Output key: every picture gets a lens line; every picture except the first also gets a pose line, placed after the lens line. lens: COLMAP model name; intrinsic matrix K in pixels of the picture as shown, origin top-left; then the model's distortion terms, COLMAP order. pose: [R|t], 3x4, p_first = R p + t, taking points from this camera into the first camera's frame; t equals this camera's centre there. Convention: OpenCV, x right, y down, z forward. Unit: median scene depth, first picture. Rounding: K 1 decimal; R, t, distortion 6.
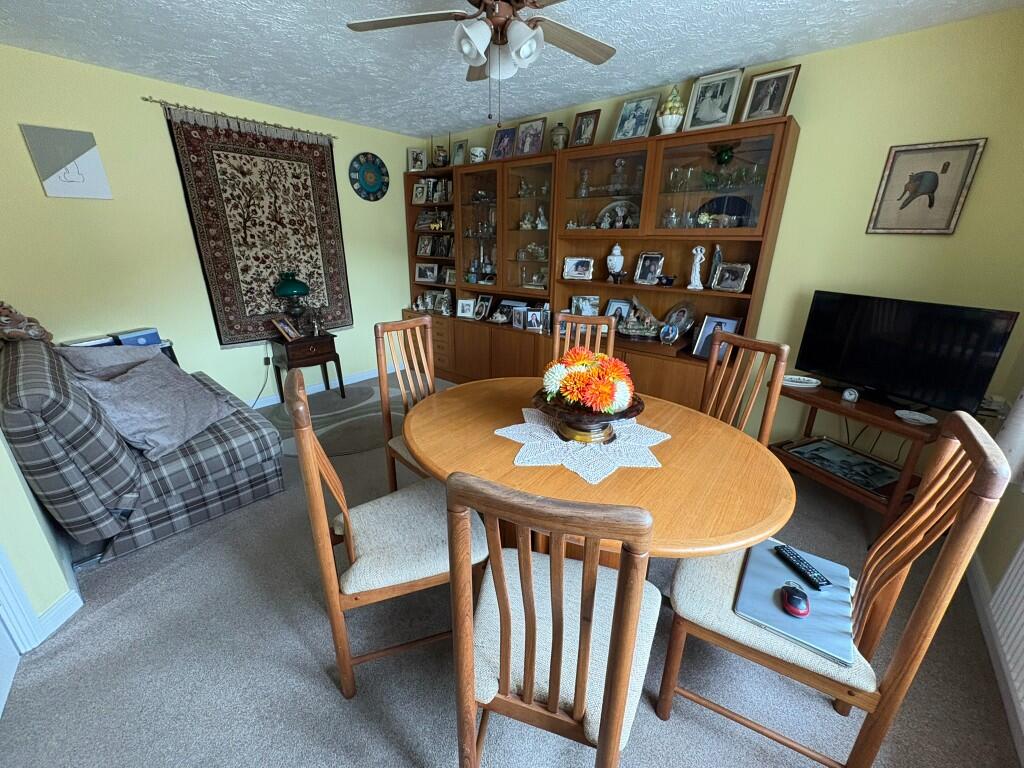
lens RADIAL K [[411.8, 0, 510.8], [0, 411.8, 383.8], [0, 0, 1]] dist [-0.000899, 0.000310]
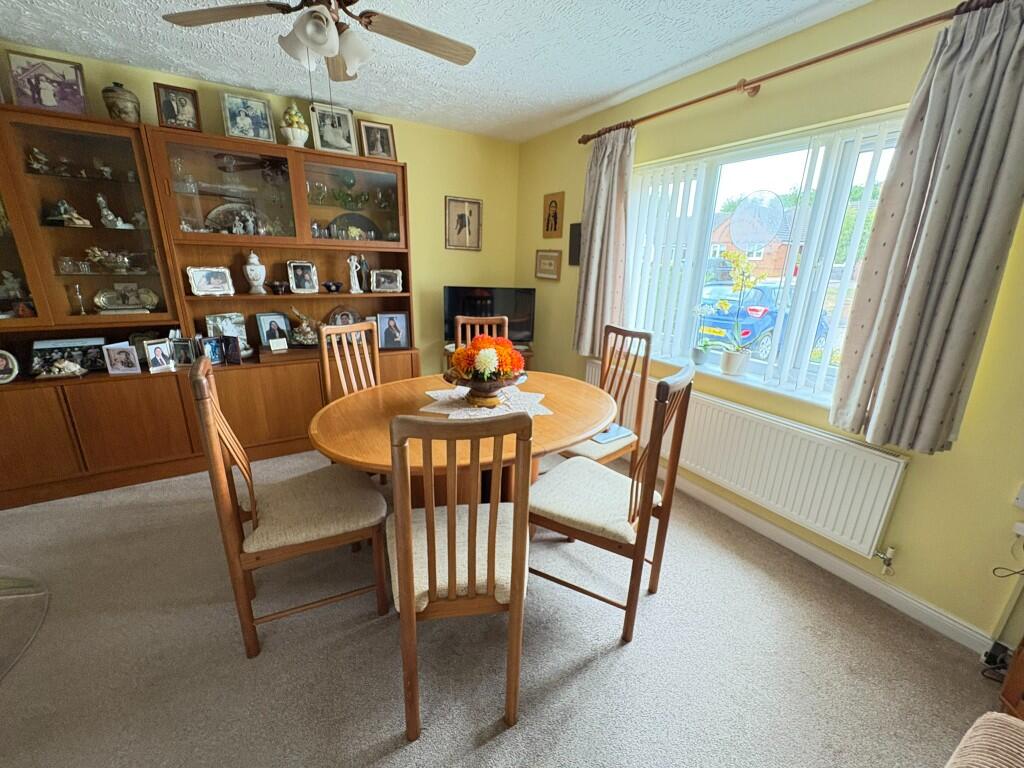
lens RADIAL K [[411.8, 0, 512.1], [0, 411.8, 384.3], [0, 0, 1]] dist [-0.000899, 0.000310]
pose [[0.311158, -0.275883, 0.909433, -0.510549], [0.290374, 0.938775, 0.185433, -0.078634], [-0.904911, 0.206376, 0.372217, 0.236559]]
